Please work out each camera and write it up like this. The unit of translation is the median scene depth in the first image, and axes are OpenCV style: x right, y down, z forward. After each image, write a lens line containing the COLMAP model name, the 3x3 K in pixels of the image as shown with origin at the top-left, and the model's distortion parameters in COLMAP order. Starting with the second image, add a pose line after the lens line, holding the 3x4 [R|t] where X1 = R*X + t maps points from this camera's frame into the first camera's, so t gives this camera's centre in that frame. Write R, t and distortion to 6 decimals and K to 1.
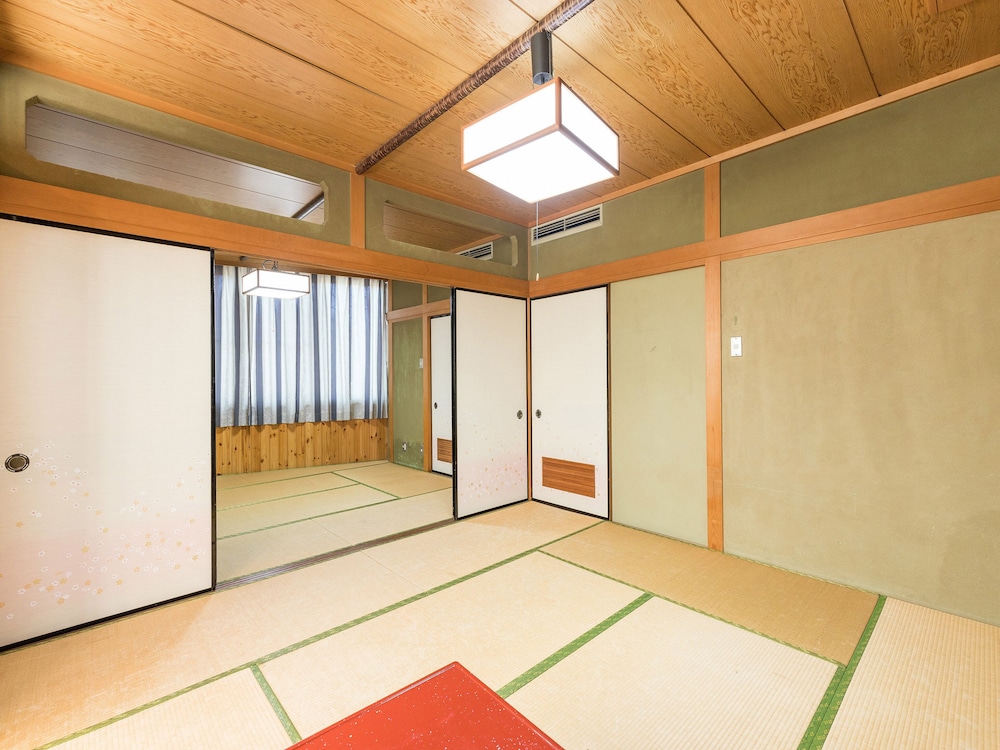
lens RADIAL K [[441.1, 0, 502.8], [0, 441.1, 374.4], [0, 0, 1]] dist [0.001702, -0.003047]
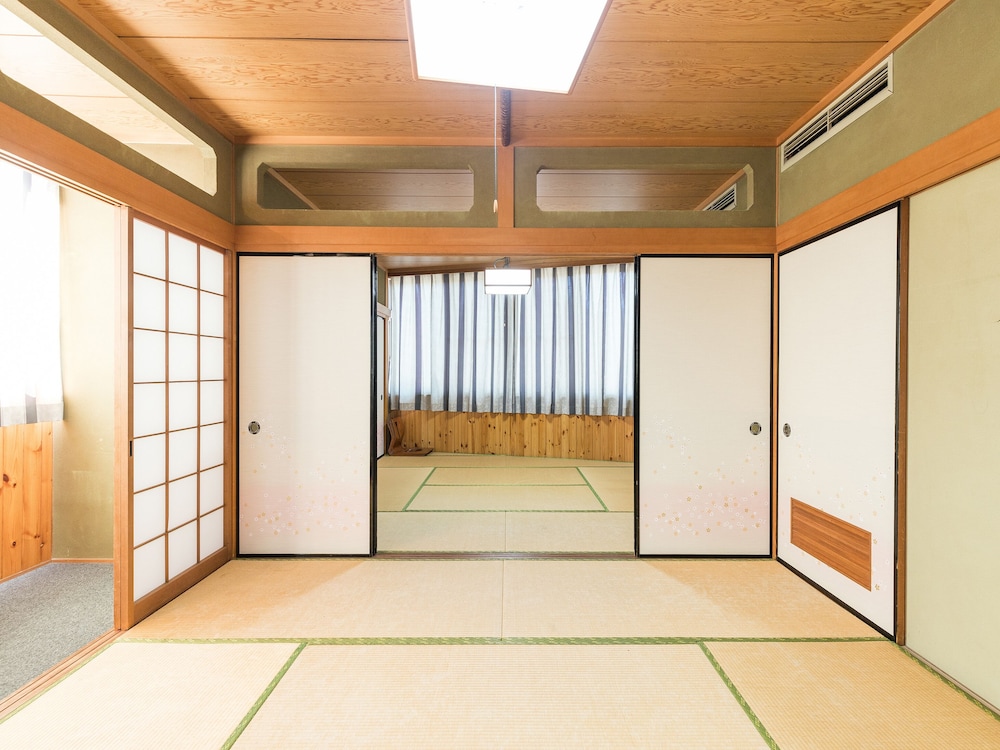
lens RADIAL K [[441.1, 0, 499.3], [0, 441.1, 372.7], [0, 0, 1]] dist [0.001702, -0.003047]
pose [[0.734267, 0.015088, -0.678693, 0.211601], [-0.007689, 0.999874, 0.013910, -0.000913], [0.678817, -0.004995, 0.734290, 0.240863]]
